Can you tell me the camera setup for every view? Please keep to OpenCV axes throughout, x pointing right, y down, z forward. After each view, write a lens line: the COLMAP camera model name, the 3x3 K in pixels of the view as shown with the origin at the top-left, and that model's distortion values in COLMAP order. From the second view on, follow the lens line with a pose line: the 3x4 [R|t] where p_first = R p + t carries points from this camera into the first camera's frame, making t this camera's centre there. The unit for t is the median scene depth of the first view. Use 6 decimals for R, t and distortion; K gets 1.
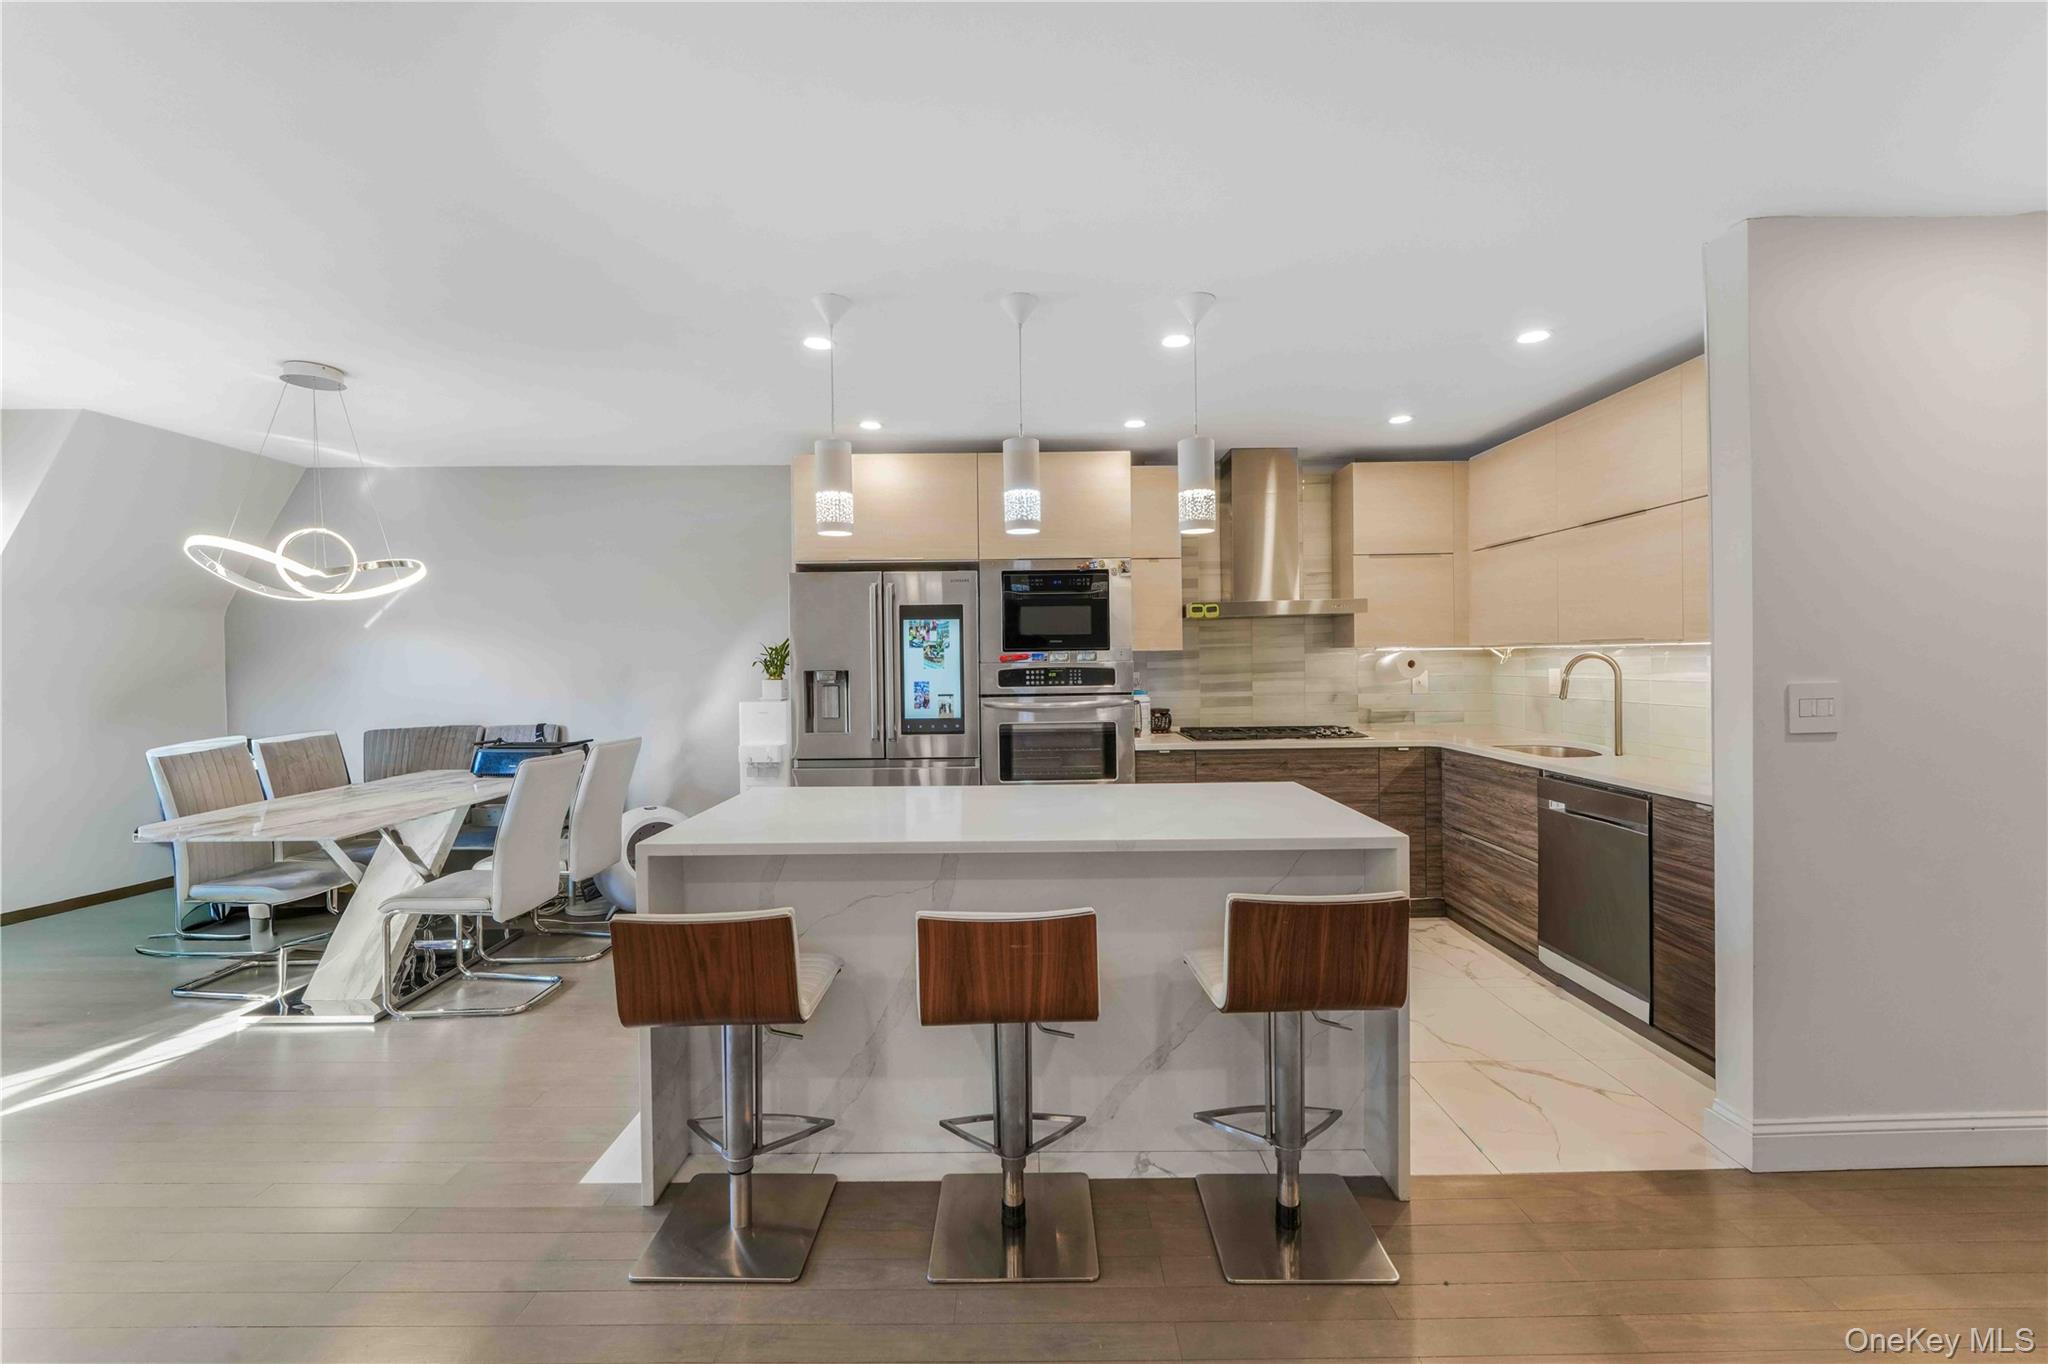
lens RADIAL K [[859.3, 0, 1026.6], [0, 859.3, 666.1], [0, 0, 1]] dist [0.000314, 0.000407]
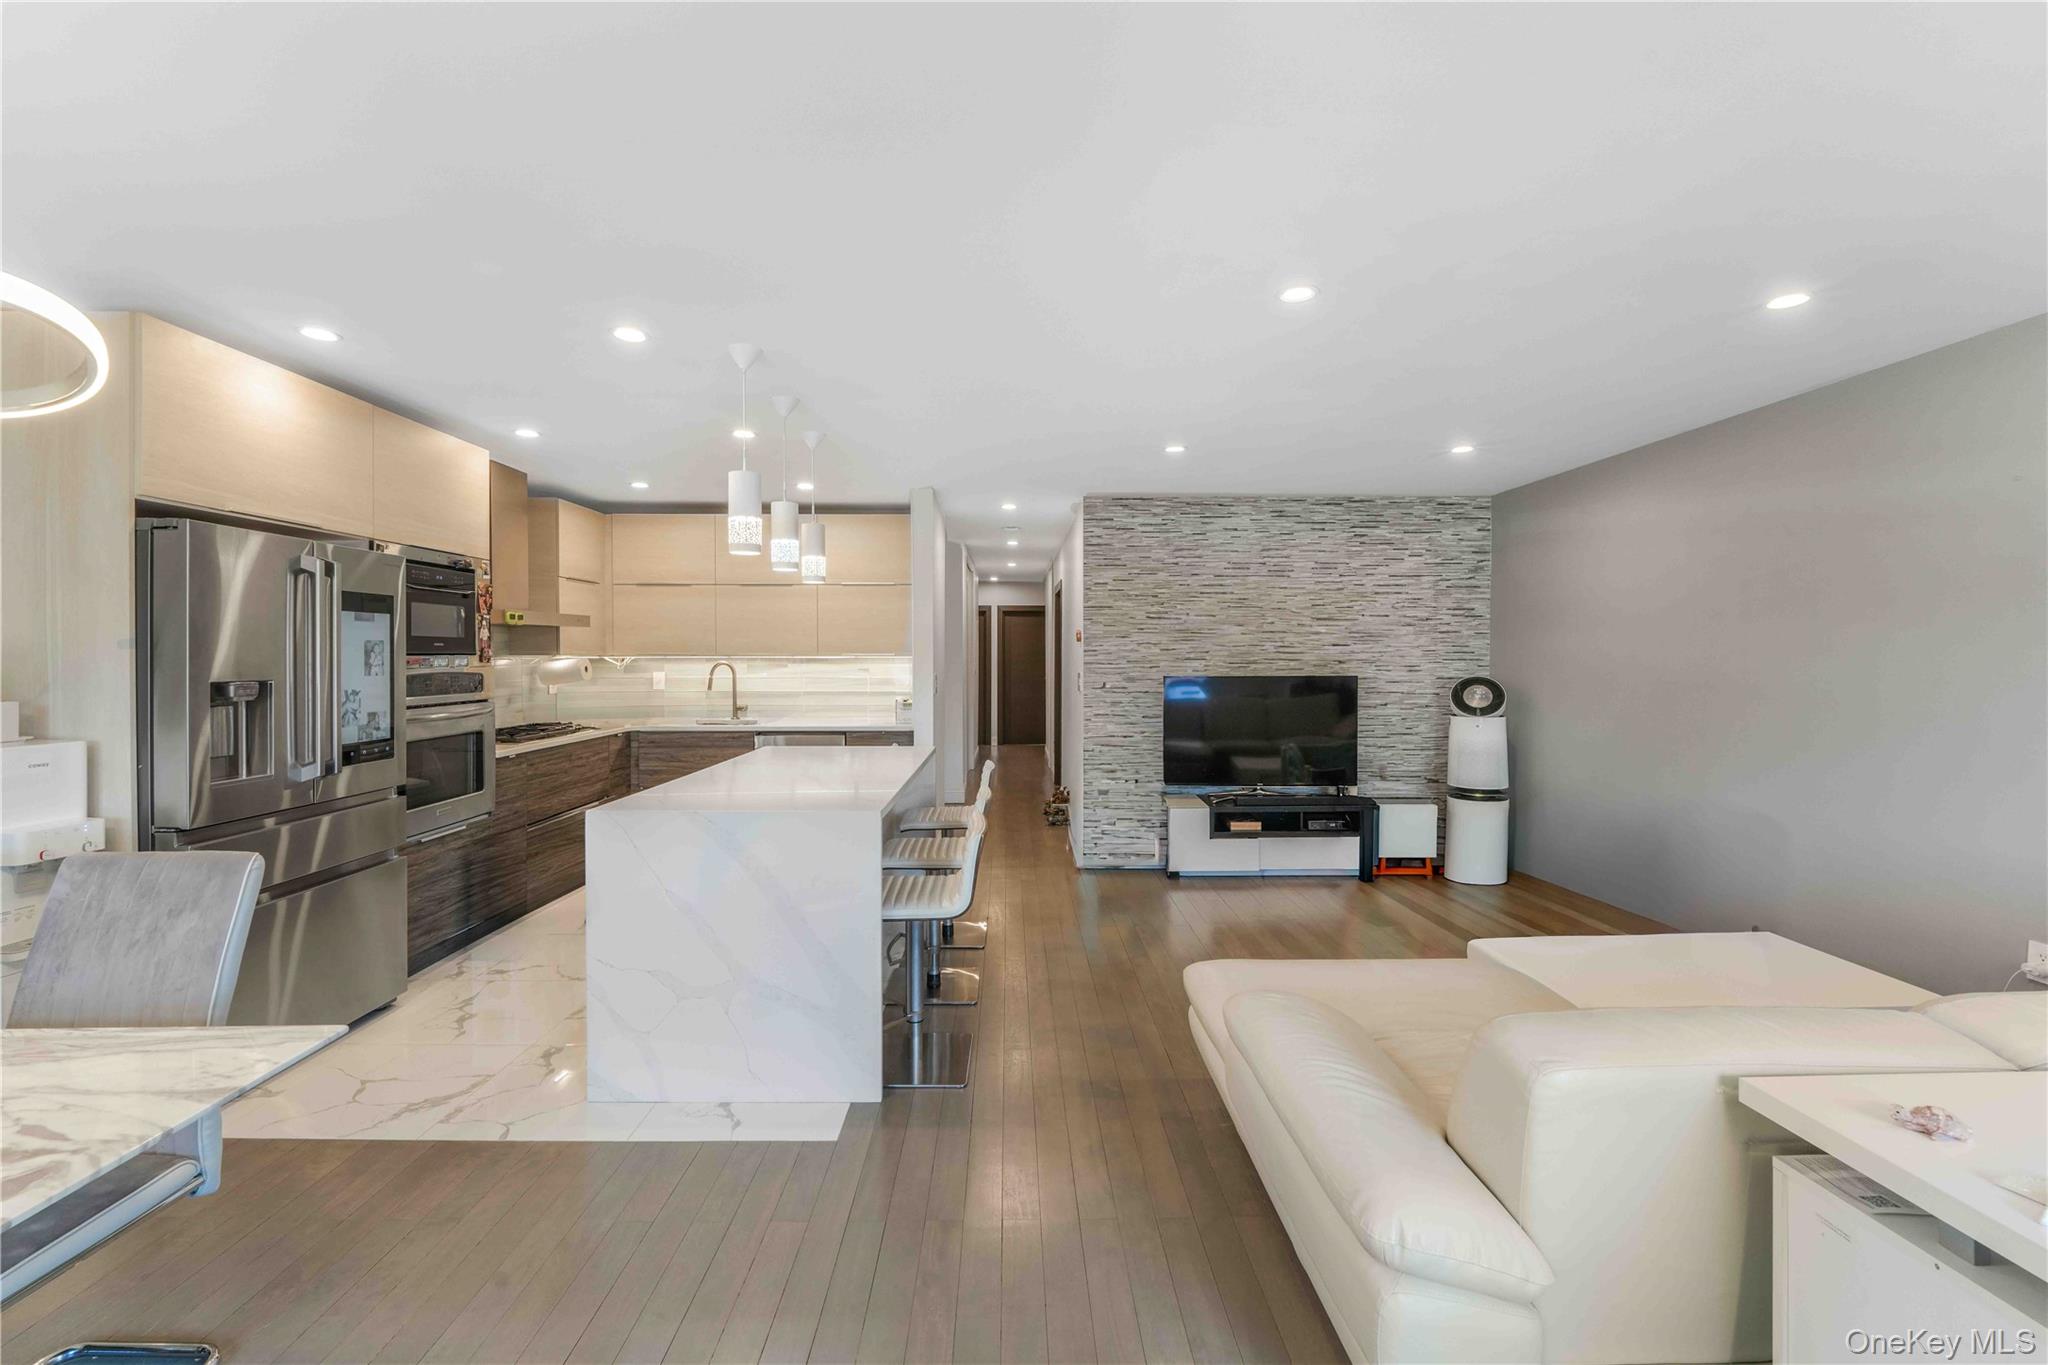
lens RADIAL K [[859.3, 0, 1032.0], [0, 859.3, 669.0], [0, 0, 1]] dist [0.000314, 0.000407]
pose [[-0.017204, -0.001775, 0.999850, -0.872636], [0.002959, 0.999994, 0.001826, -0.003079], [-0.999848, 0.002990, -0.017199, 0.398777]]
